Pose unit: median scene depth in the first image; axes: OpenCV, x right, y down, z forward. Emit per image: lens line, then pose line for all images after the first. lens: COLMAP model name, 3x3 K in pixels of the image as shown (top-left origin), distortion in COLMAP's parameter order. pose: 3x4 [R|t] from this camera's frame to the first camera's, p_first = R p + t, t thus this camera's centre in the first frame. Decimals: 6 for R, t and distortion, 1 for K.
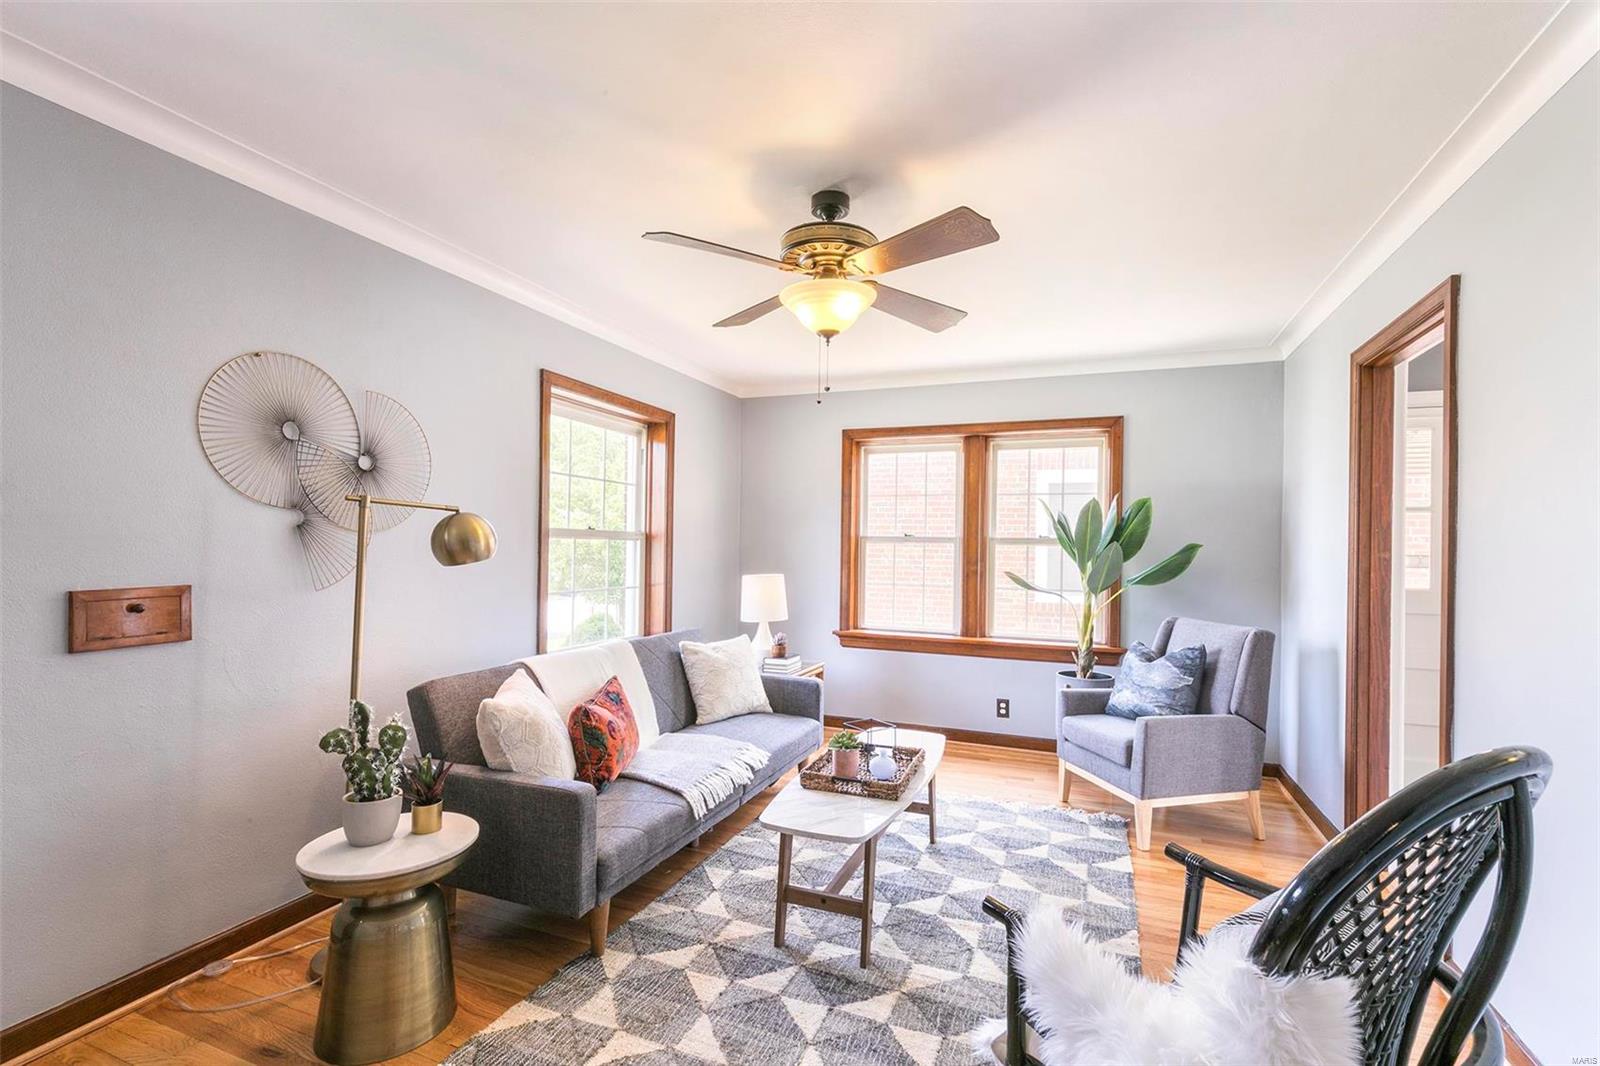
lens RADIAL K [[724.5, 0, 802.6], [0, 724.5, 528.3], [0, 0, 1]] dist [0.012159, -0.000061]
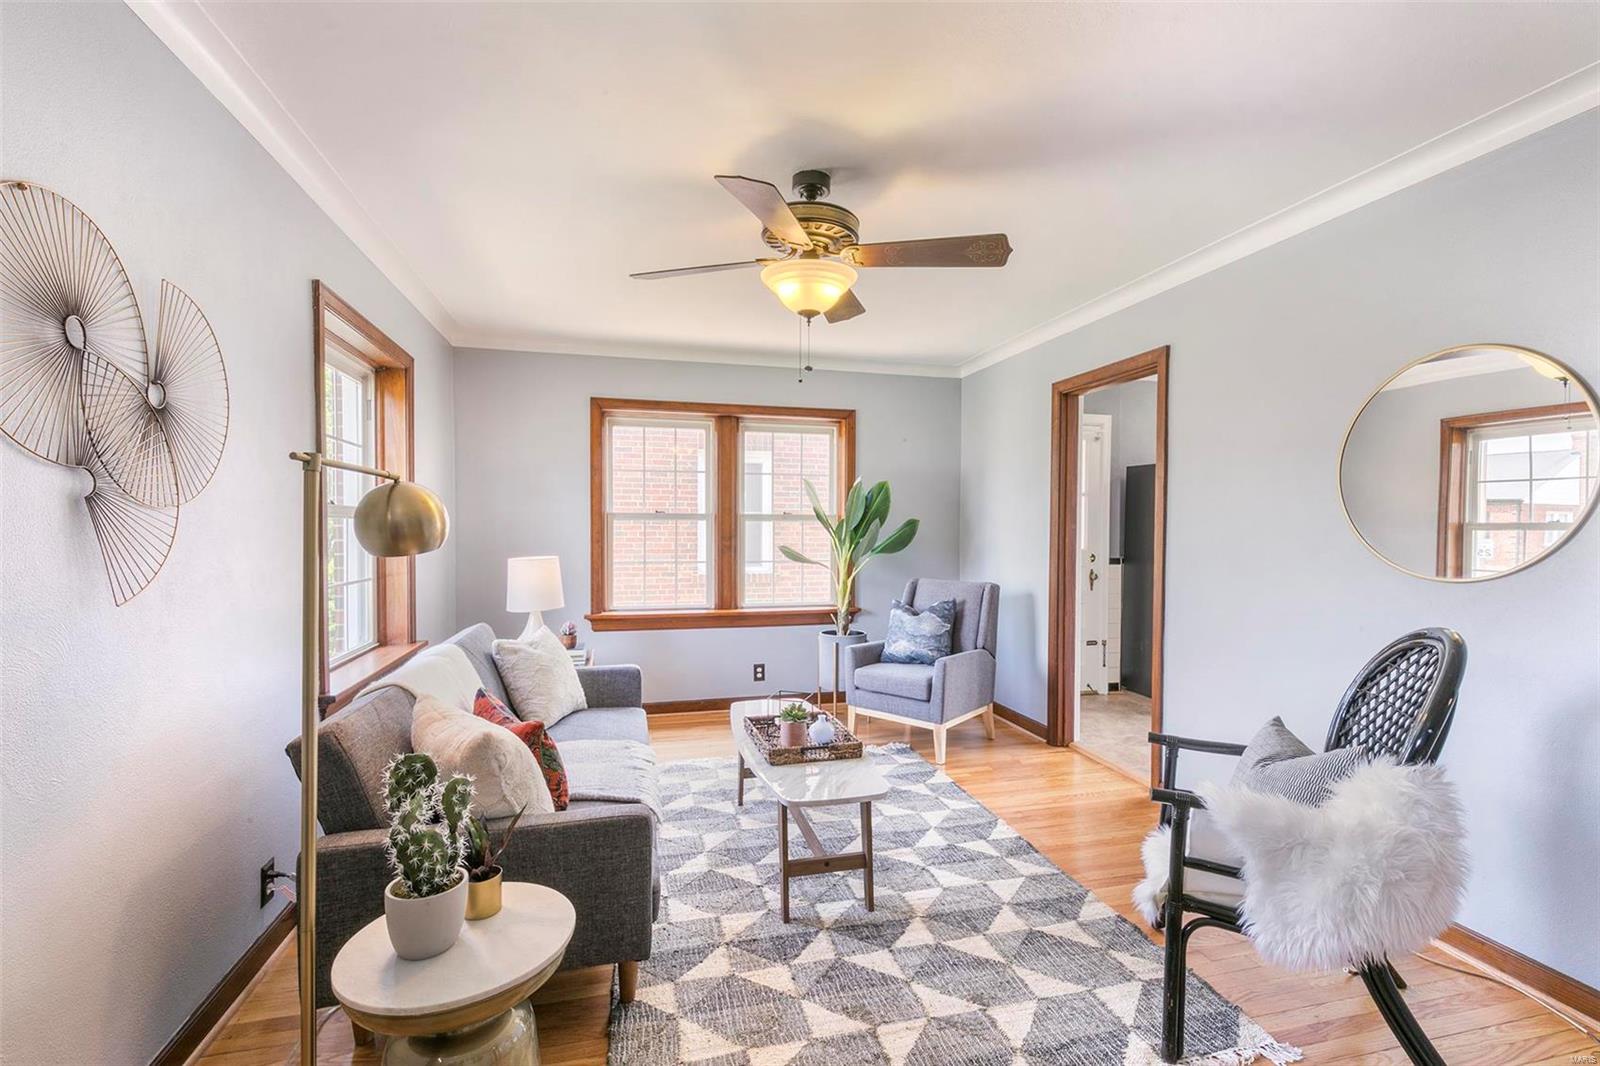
lens RADIAL K [[725.7, 0, 812.3], [0, 725.7, 527.7], [0, 0, 1]] dist [0.009053, -0.000080]
pose [[0.801957, -0.012459, 0.597252, -0.411669], [-0.007339, 0.999502, 0.030705, -0.001033], [-0.597337, -0.029007, 0.801466, 0.129650]]
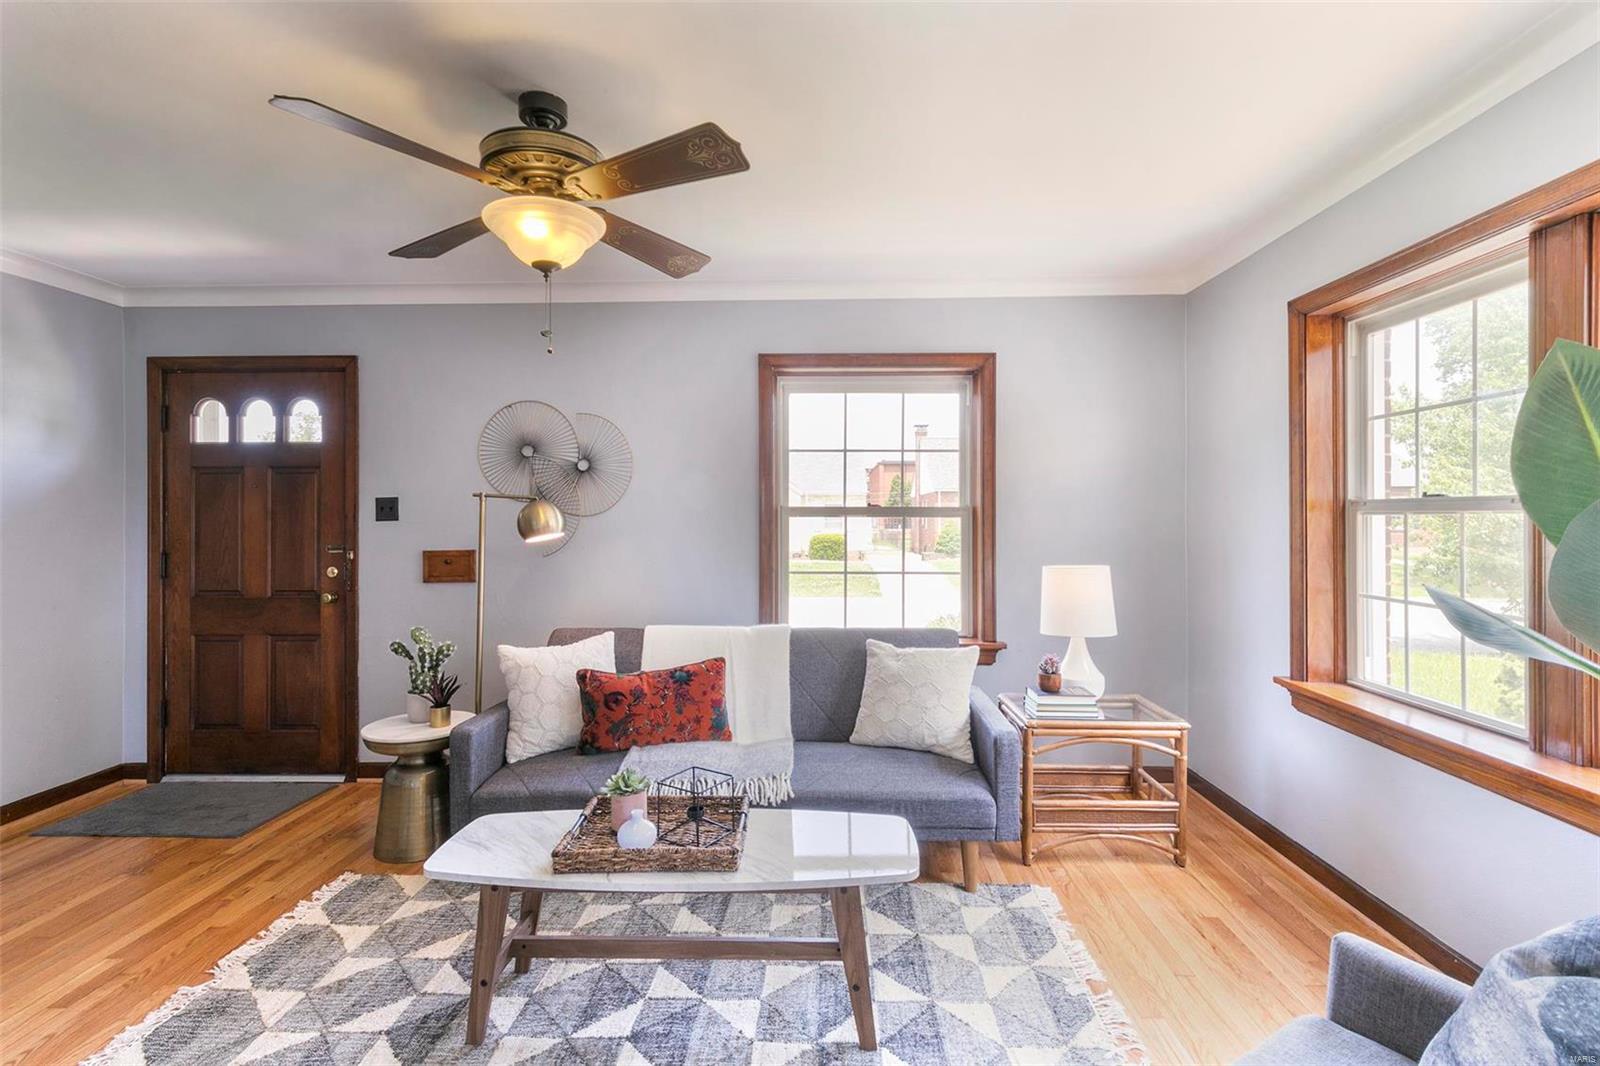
lens RADIAL K [[734.0, 0, 802.8], [0, 734.0, 512.1], [0, 0, 1]] dist [0.000400, -0.000043]
pose [[0.349600, -0.018953, -0.936707, 0.653503], [0.029780, 0.999515, -0.009109, 0.017716], [0.936426, -0.024711, 0.349995, 0.705319]]
